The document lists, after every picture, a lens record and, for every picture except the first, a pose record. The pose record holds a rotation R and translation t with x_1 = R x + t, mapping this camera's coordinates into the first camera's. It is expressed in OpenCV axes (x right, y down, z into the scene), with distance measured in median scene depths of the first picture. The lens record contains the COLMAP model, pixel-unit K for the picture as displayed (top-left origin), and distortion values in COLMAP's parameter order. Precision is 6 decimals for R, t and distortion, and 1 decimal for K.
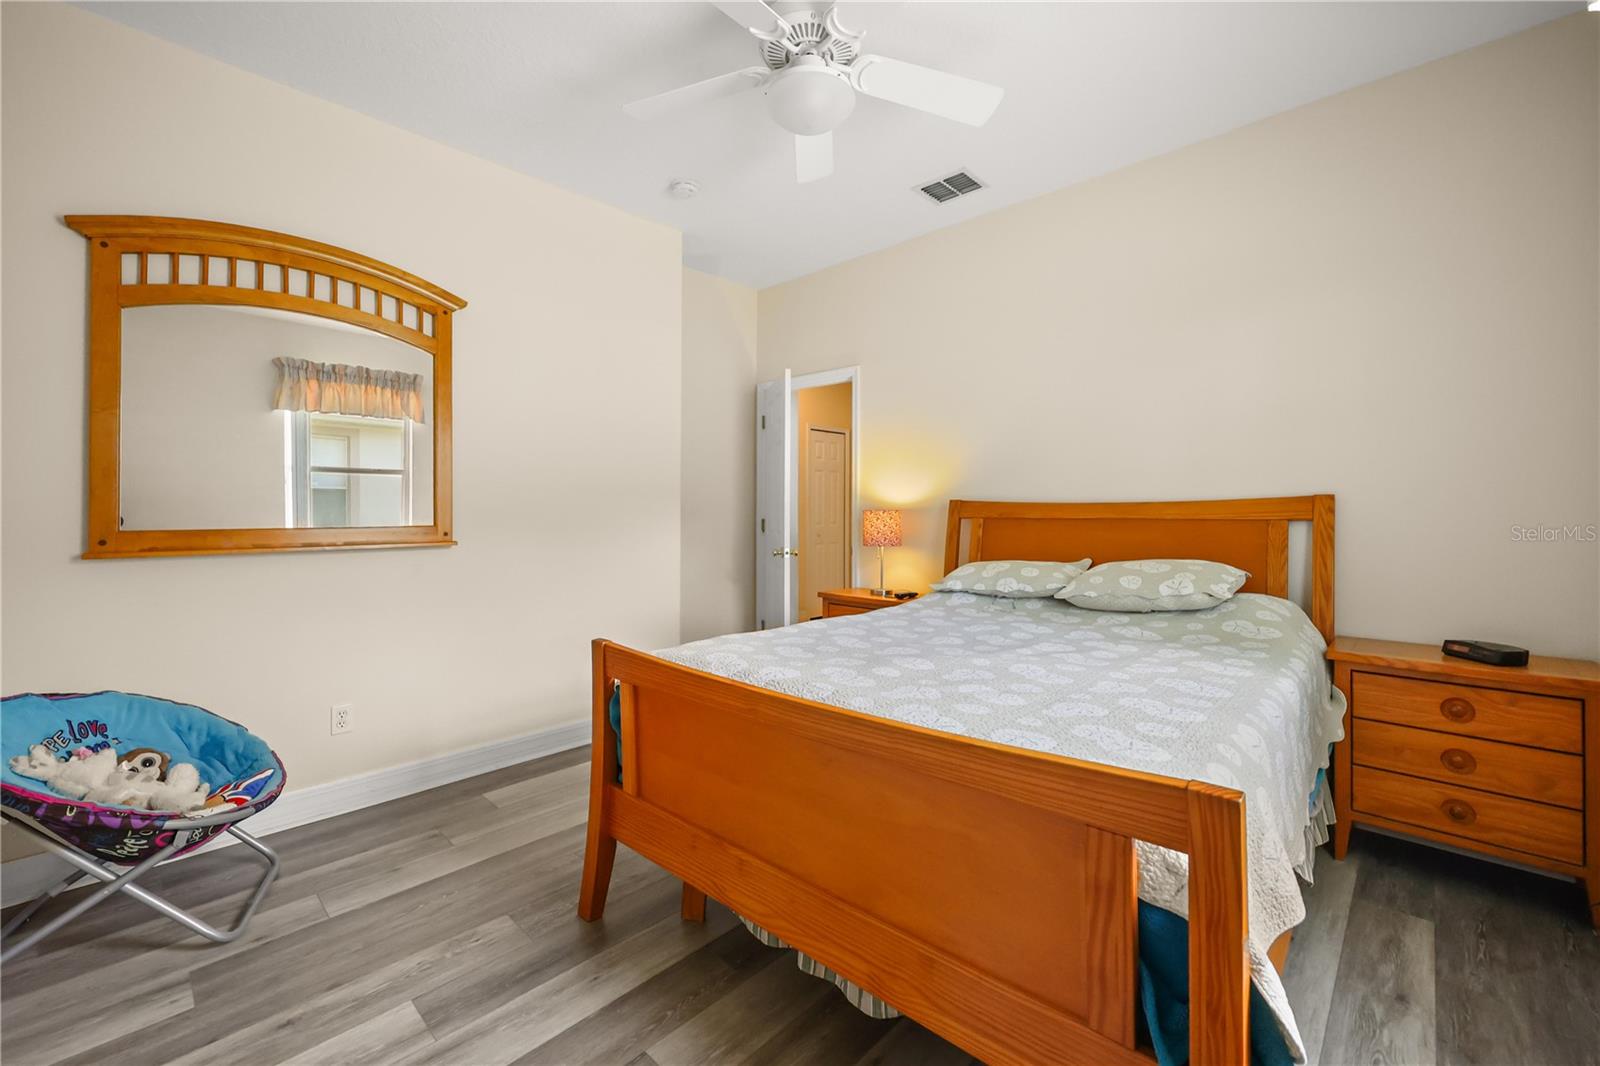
lens RADIAL K [[646.3, 0, 801.7], [0, 646.3, 528.1], [0, 0, 1]] dist [-0.000351, 0.000179]
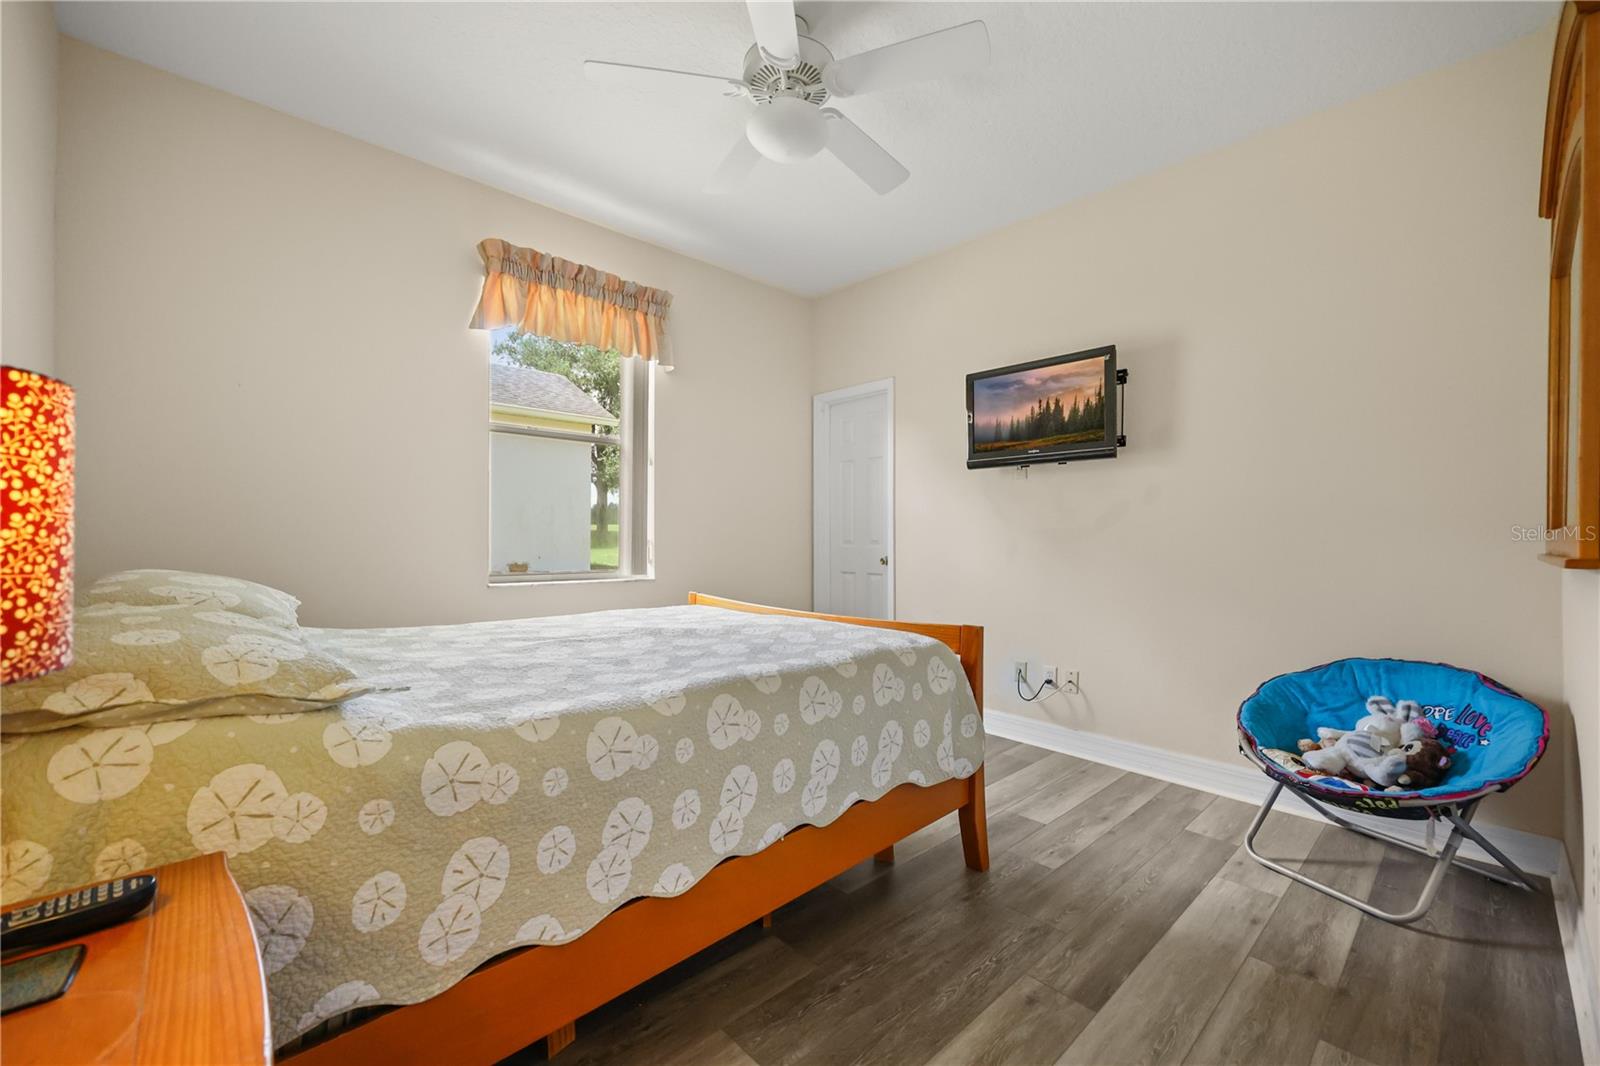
lens RADIAL K [[646.3, 0, 801.7], [0, 646.3, 528.1], [0, 0, 1]] dist [-0.000351, 0.000179]
pose [[-0.998162, 0.014482, 0.058838, -0.086615], [0.014919, 0.999864, 0.006996, -0.026630], [-0.058729, 0.007861, -0.998243, 2.285096]]
